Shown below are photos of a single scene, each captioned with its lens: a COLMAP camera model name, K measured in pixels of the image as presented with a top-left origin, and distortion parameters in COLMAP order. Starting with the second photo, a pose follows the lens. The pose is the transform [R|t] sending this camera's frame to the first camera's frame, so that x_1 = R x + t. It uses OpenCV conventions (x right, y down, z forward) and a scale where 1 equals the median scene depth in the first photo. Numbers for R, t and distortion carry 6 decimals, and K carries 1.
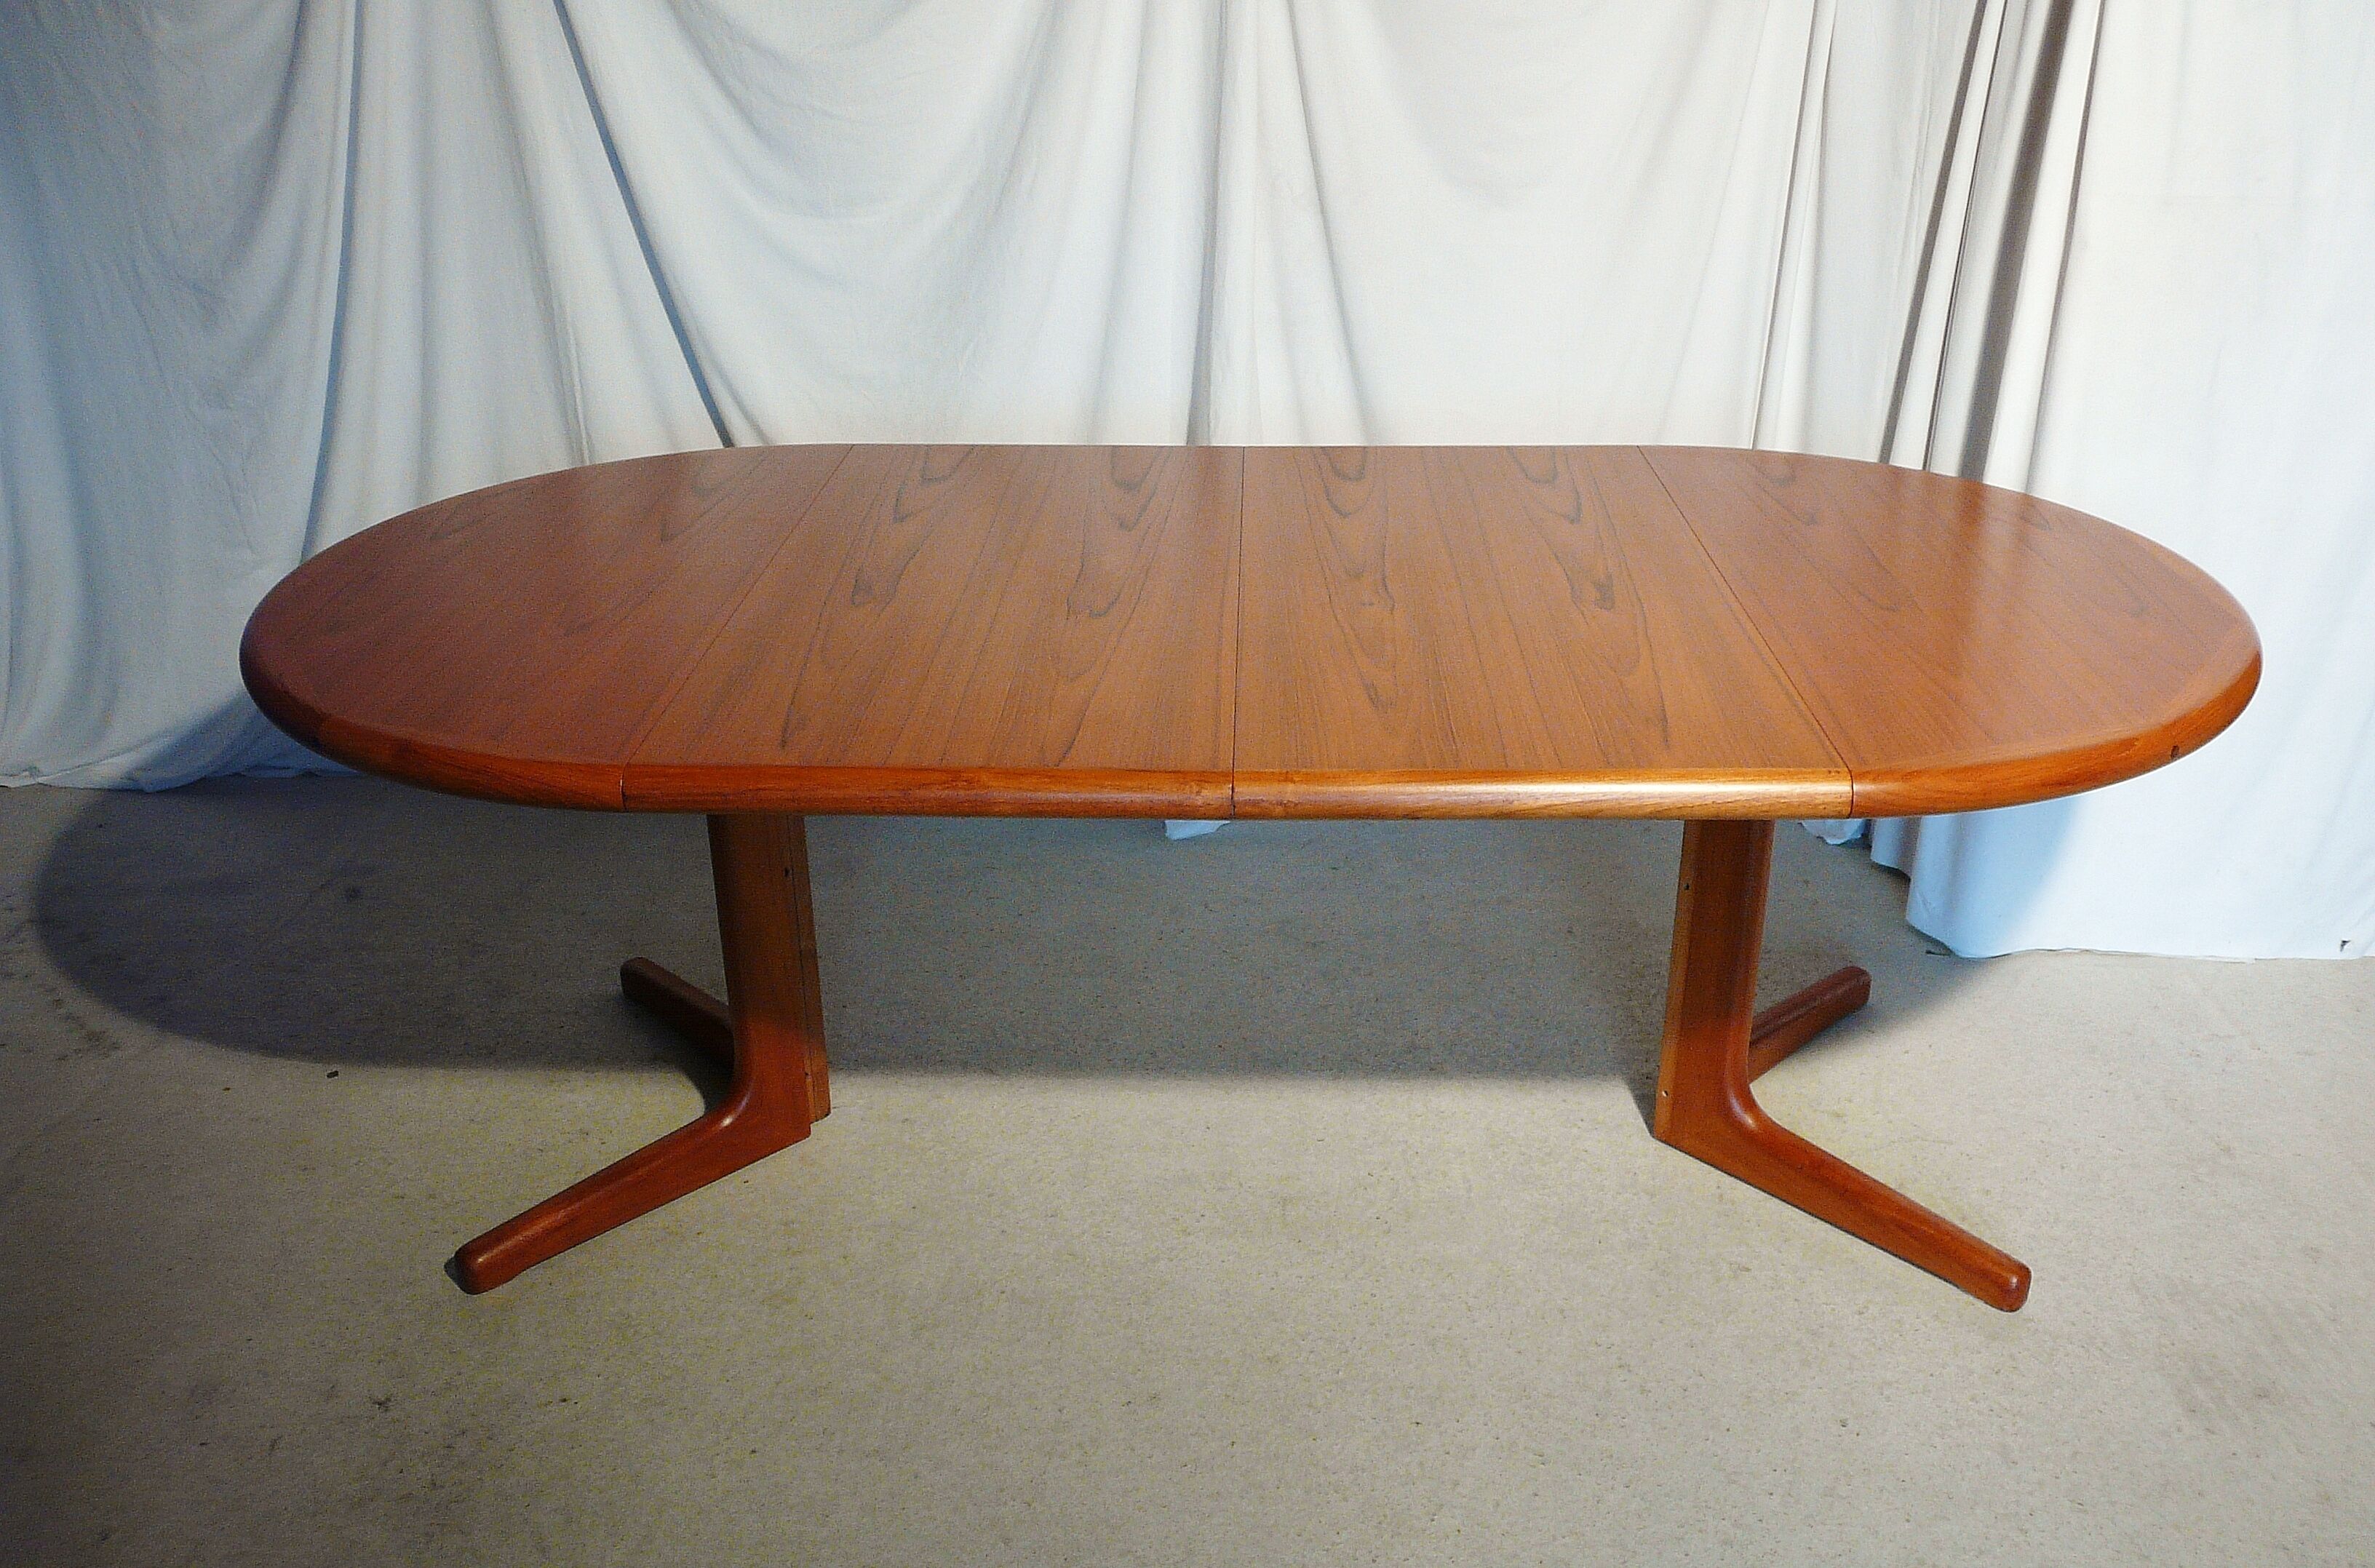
lens RADIAL K [[1881.3, 0, 1135.7], [0, 1881.3, 733.4], [0, 0, 1]] dist [-0.053686, 0.050804]
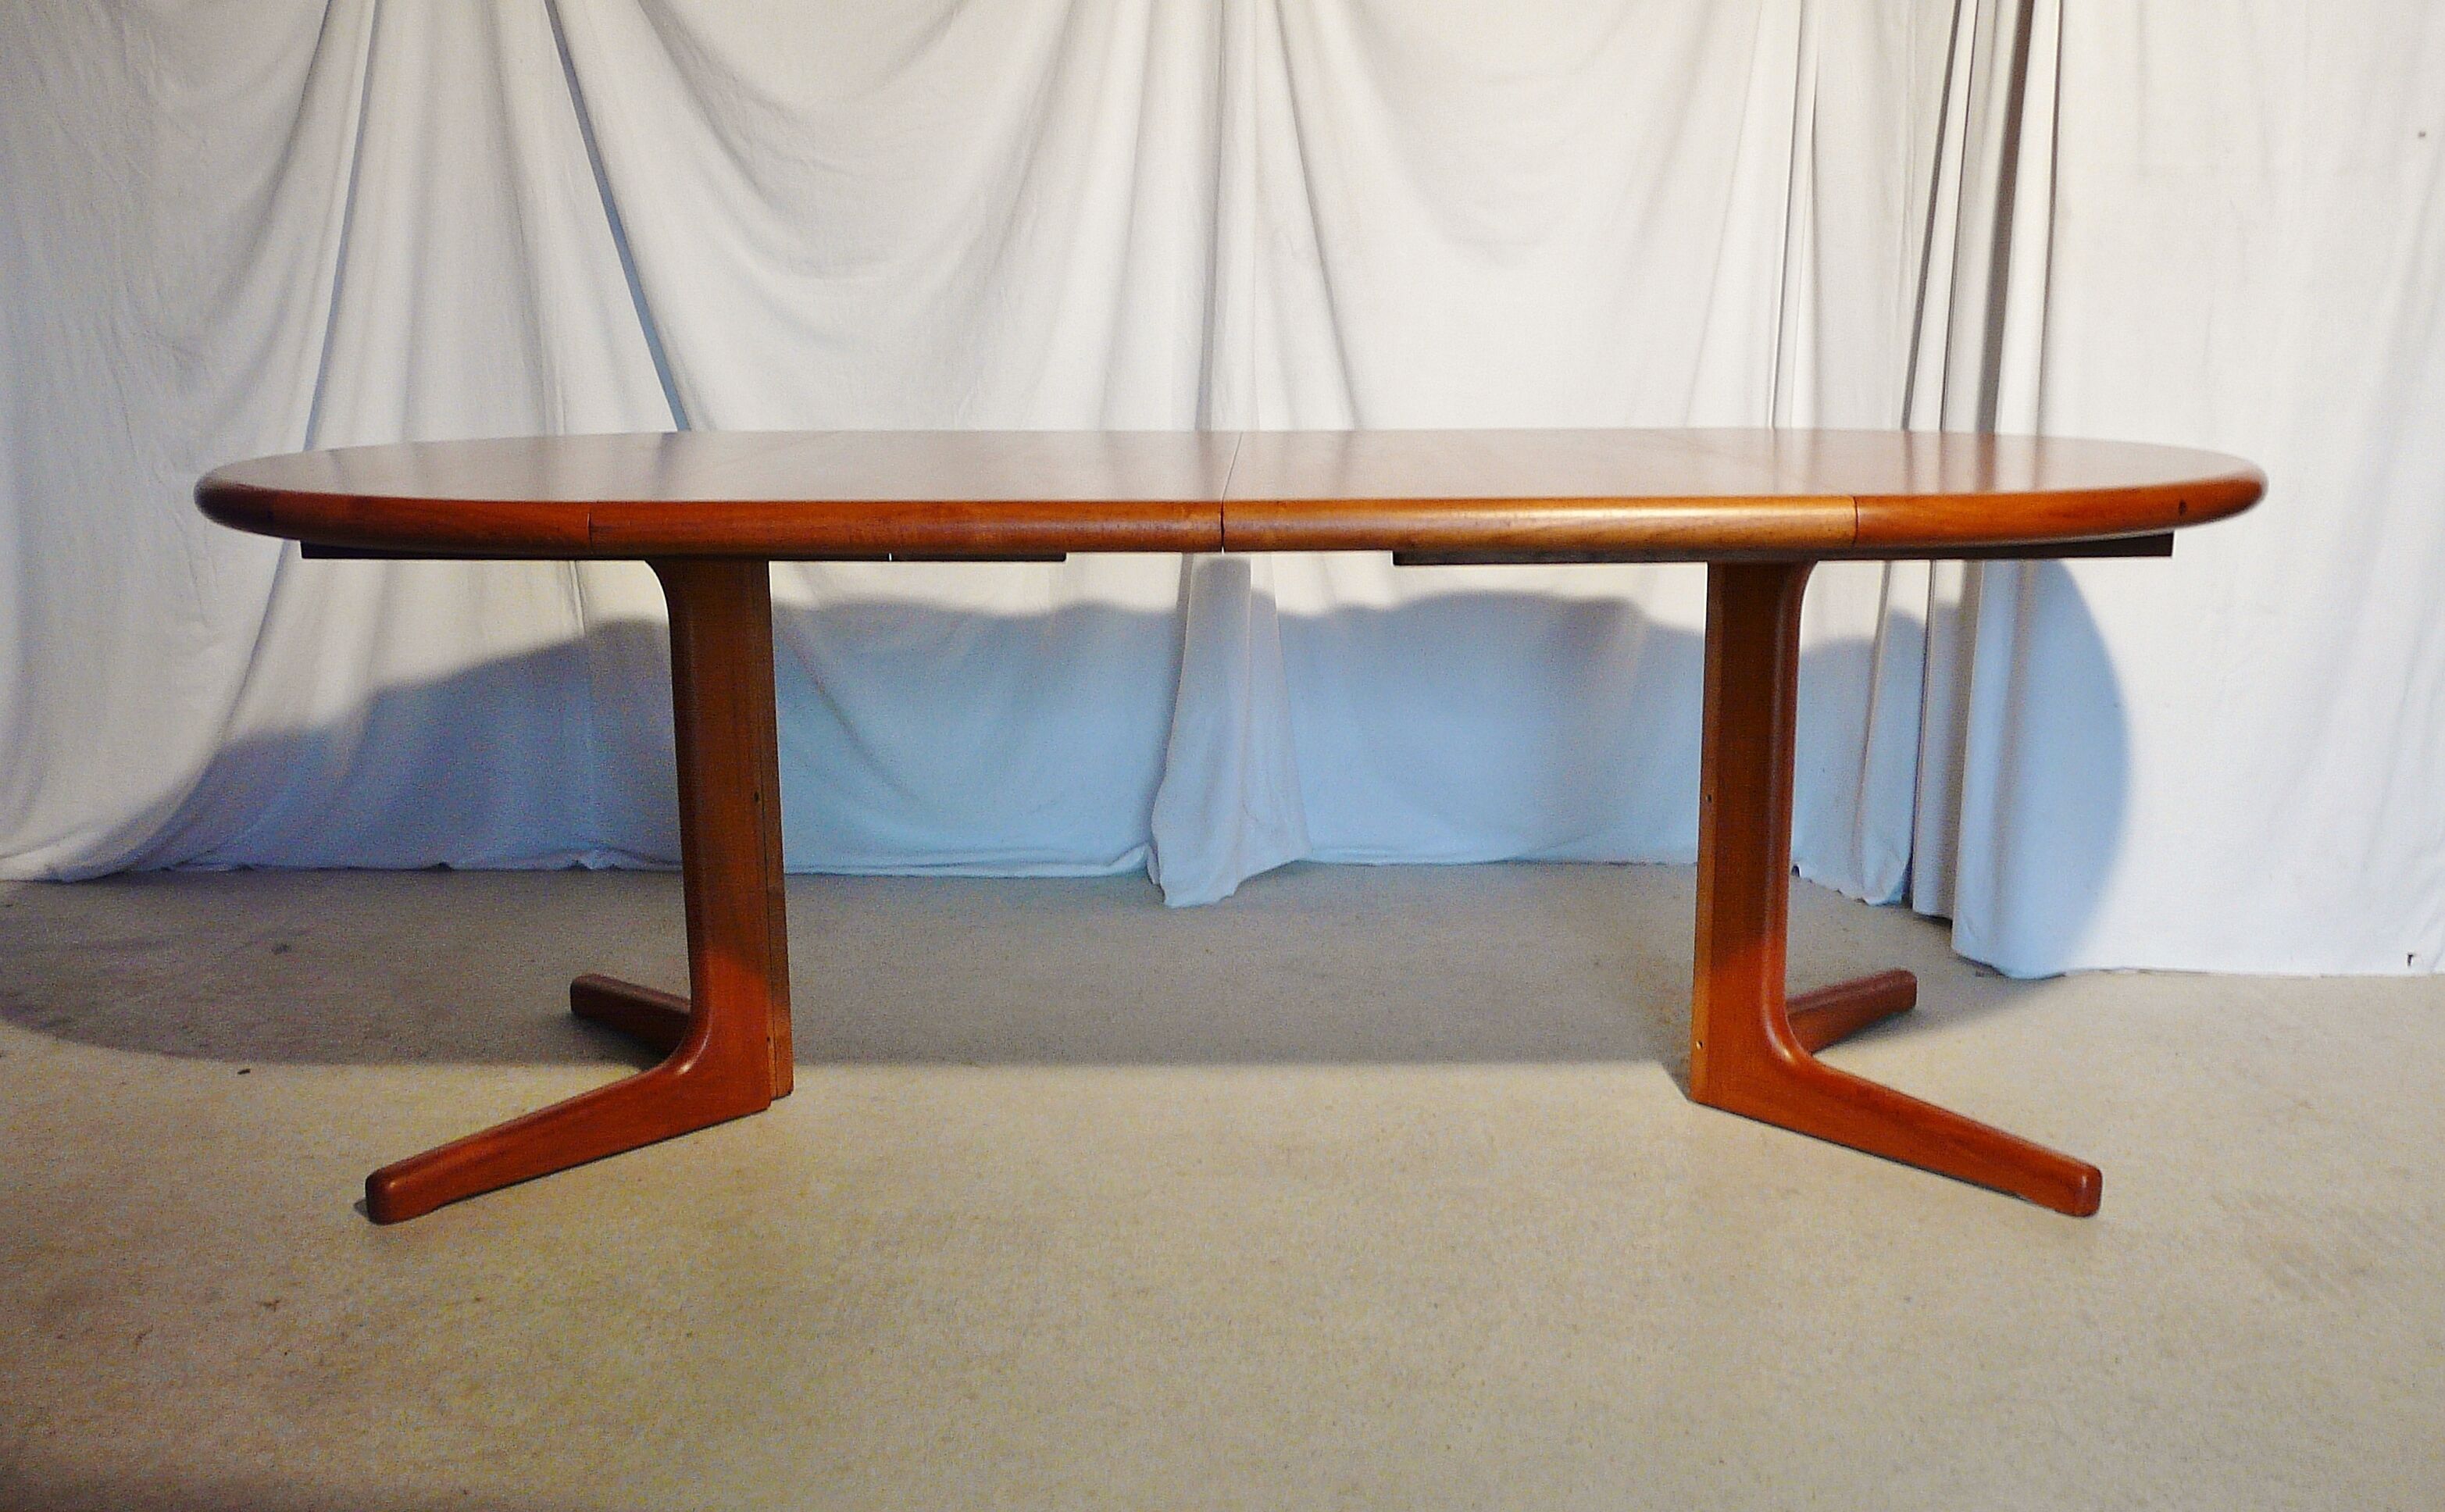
lens RADIAL K [[2011.6, 0, 1202.6], [0, 2011.6, 755.9], [0, 0, 1]] dist [-0.041180, 0.021276]
pose [[0.999627, 0.004019, 0.026998, 0.009503], [0.001572, 0.978983, -0.203934, 0.249339], [-0.027251, 0.203900, 0.978612, 0.006793]]
